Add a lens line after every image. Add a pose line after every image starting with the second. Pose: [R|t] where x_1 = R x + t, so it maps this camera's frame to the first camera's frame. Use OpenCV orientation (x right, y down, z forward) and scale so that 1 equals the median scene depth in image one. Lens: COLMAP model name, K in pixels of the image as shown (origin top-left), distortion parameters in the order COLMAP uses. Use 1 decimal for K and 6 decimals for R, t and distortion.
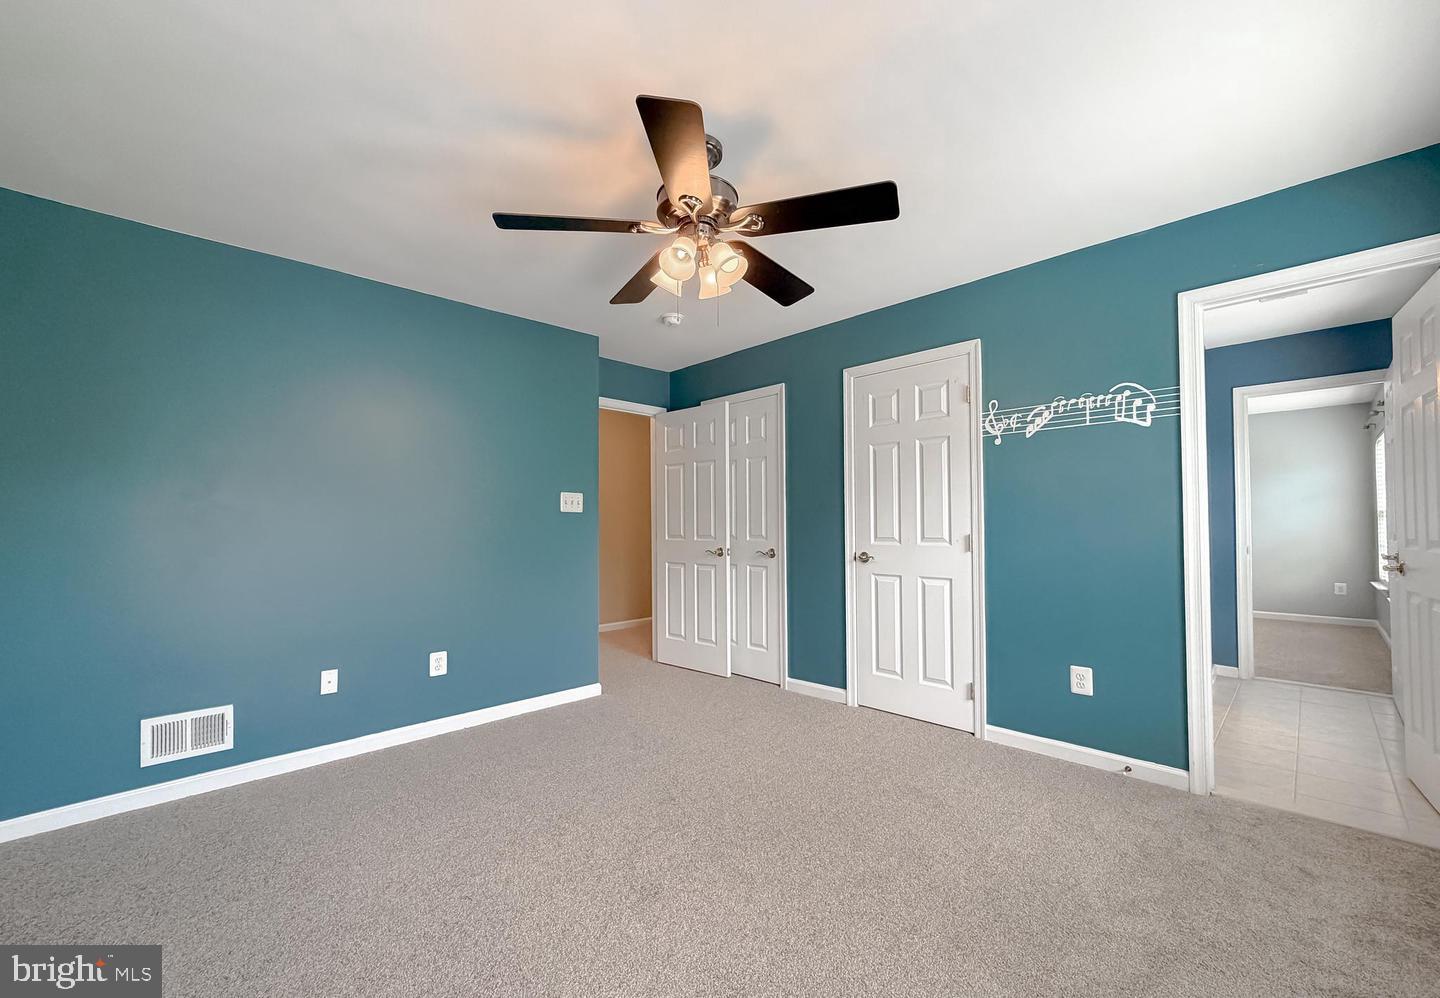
lens RADIAL K [[604.3, 0, 716.0], [0, 604.3, 511.1], [0, 0, 1]] dist [0.001319, 0.001170]
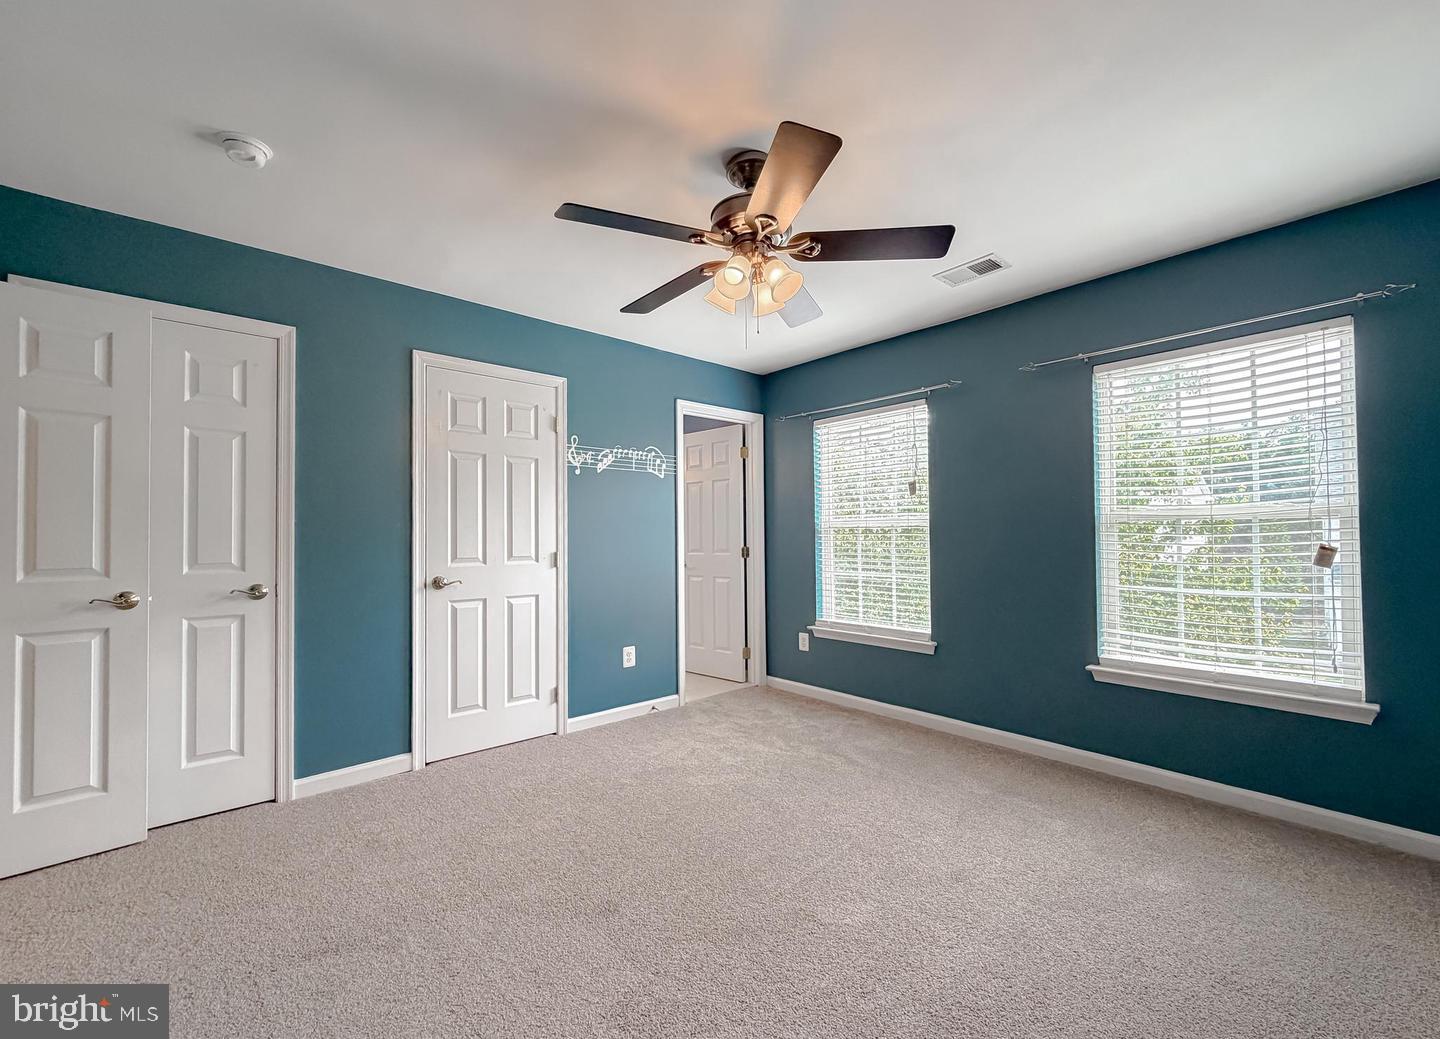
lens RADIAL K [[590.1, 0, 727.9], [0, 590.1, 530.2], [0, 0, 1]] dist [0.002052, -0.000108]
pose [[0.032600, 0.017398, 0.999317, -0.660980], [-0.015307, 0.999740, -0.016906, 0.012411], [-0.999351, -0.014745, 0.032858, 0.671606]]
